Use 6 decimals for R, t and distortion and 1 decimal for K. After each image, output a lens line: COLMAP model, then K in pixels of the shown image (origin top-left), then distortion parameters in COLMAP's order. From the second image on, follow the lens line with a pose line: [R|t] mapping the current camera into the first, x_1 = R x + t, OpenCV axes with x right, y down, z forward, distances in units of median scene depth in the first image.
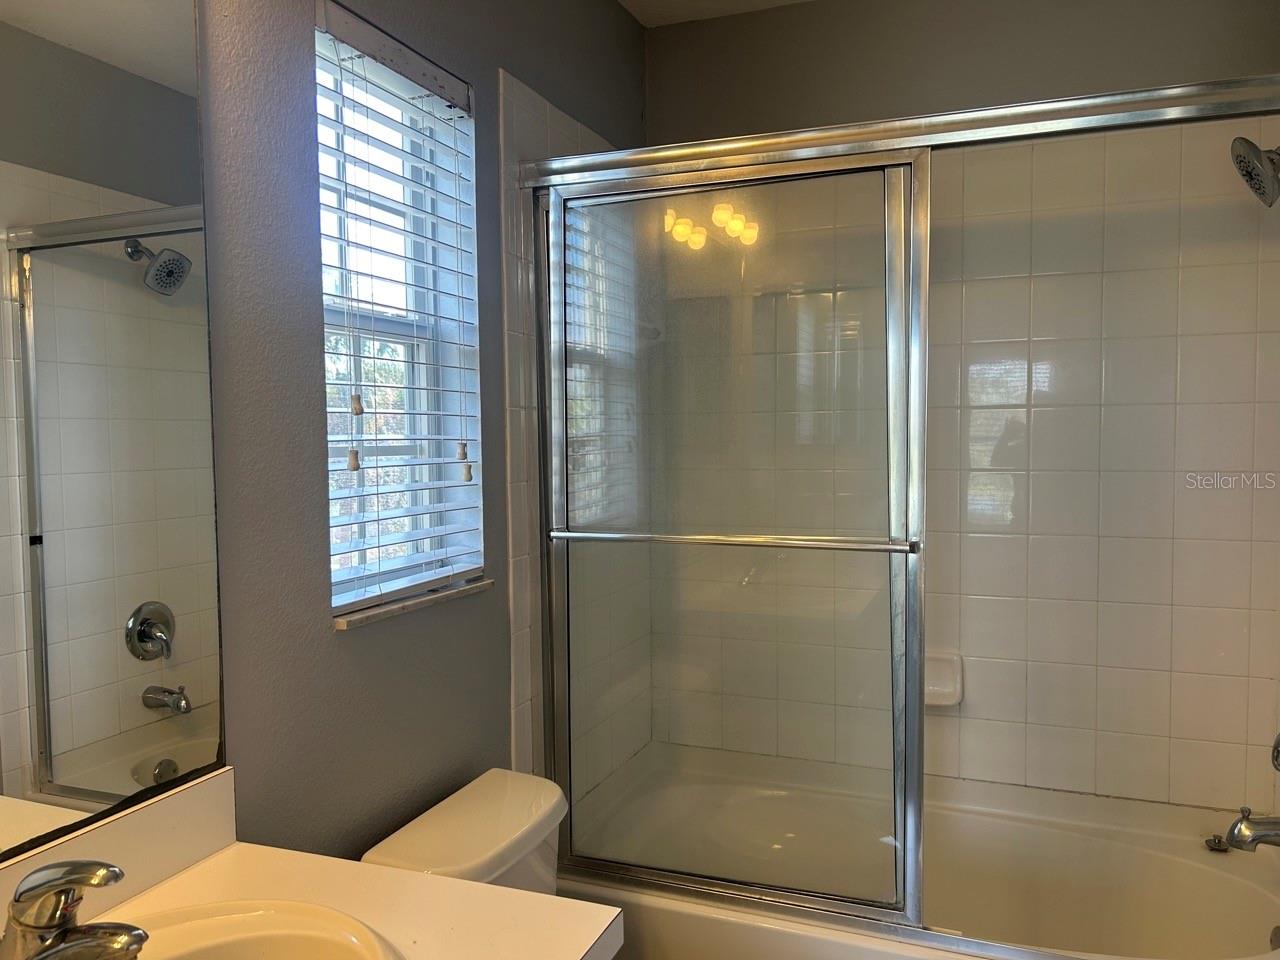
lens RADIAL K [[973.8, 0, 636.2], [0, 973.8, 488.8], [0, 0, 1]] dist [0.051351, -0.050992]
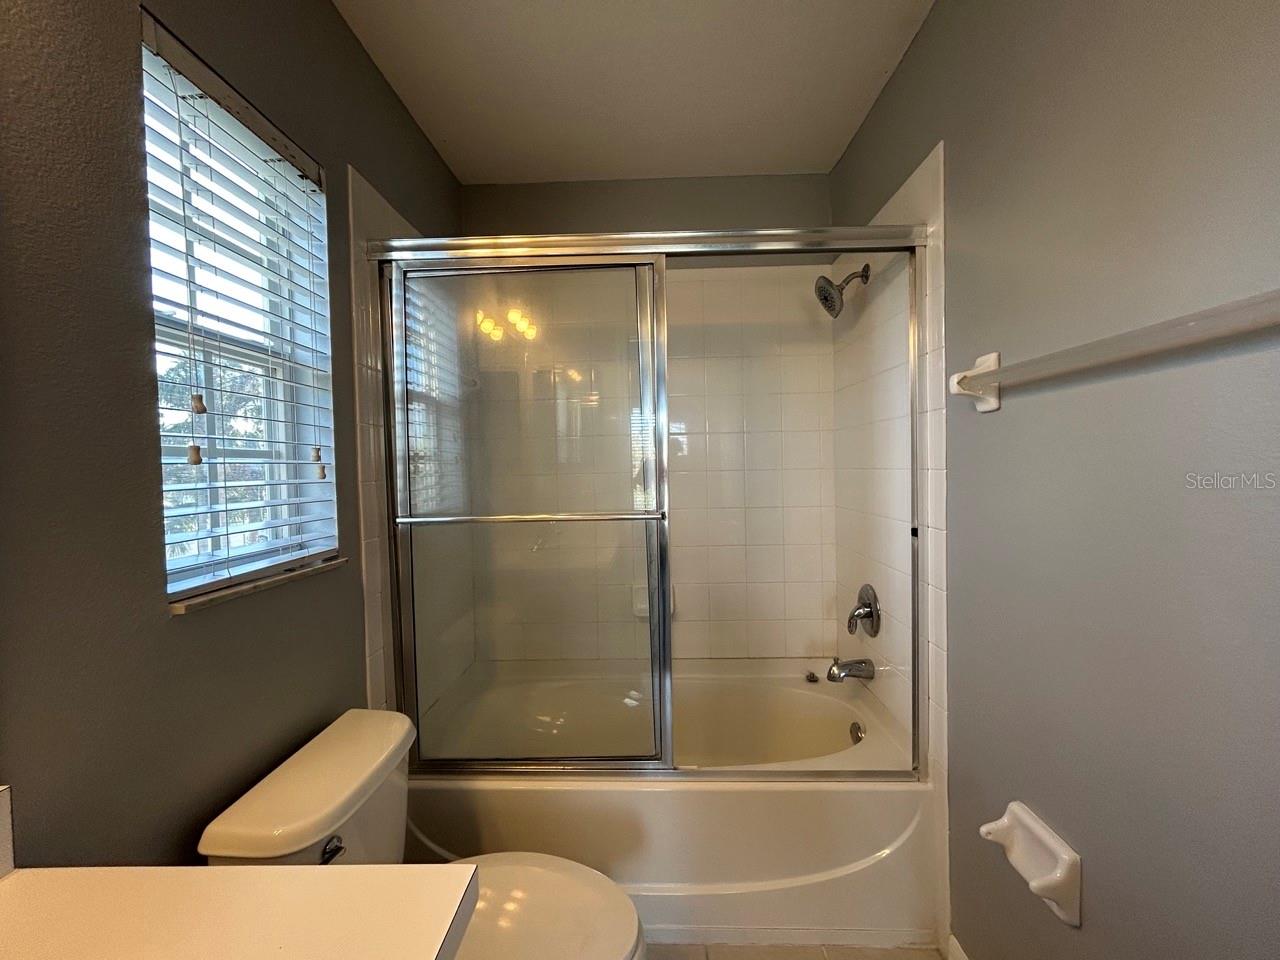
lens RADIAL K [[519.4, 0, 640.1], [0, 519.4, 479.9], [0, 0, 1]] dist [-0.000912, 0.001360]
pose [[0.939846, -0.019450, 0.341044, -0.018343], [0.032171, 0.998980, -0.031685, 0.026670], [-0.340080, 0.040751, 0.939513, 0.241465]]
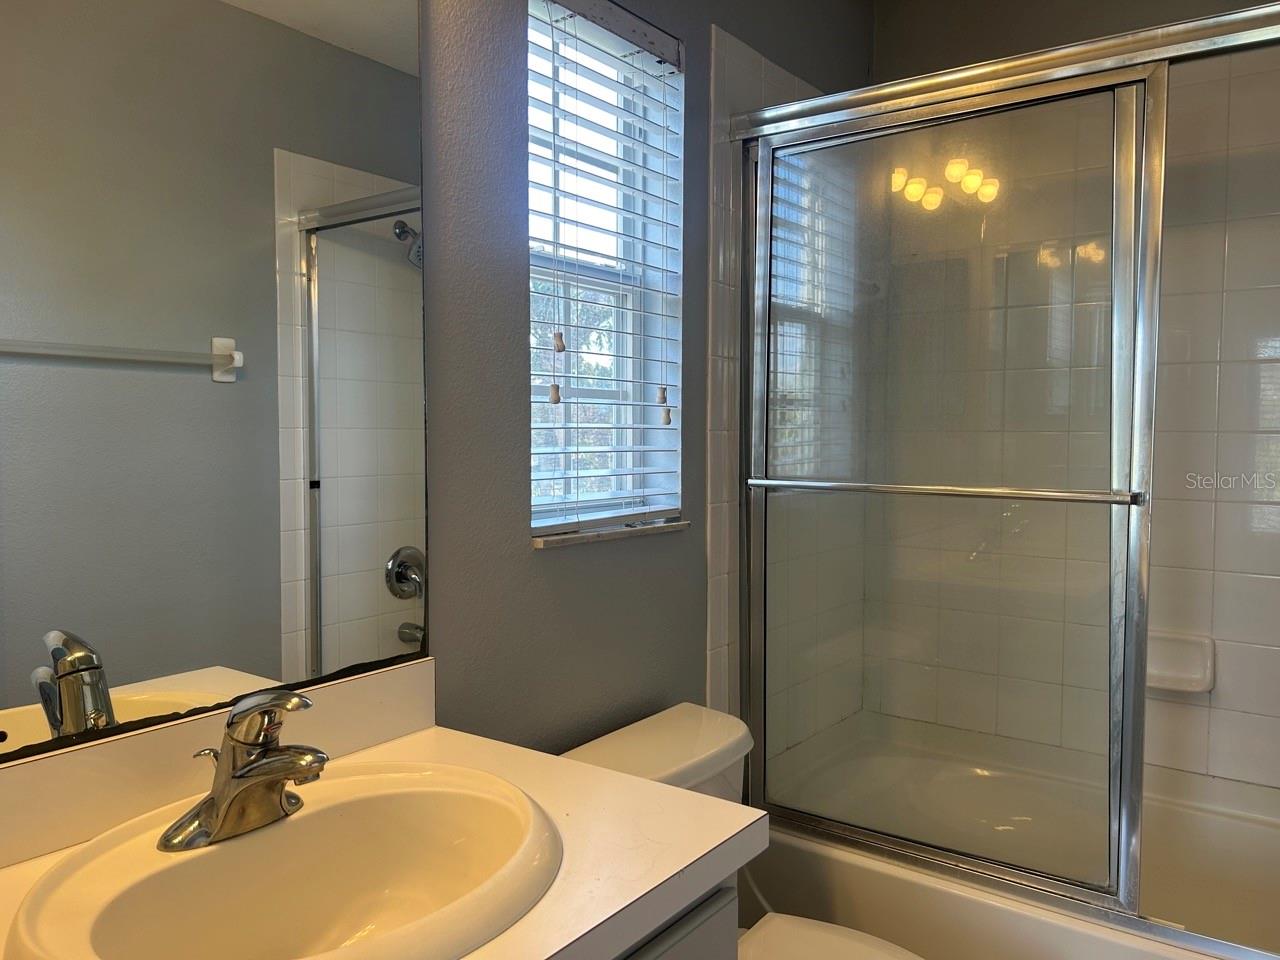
lens RADIAL K [[973.8, 0, 639.9], [0, 973.8, 483.0], [0, 0, 1]] dist [0.051351, -0.050992]
pose [[0.967344, 0.027366, -0.251984, 0.060844], [-0.027841, 0.999611, 0.001682, 0.052624], [0.251932, 0.005388, 0.967730, -0.009220]]
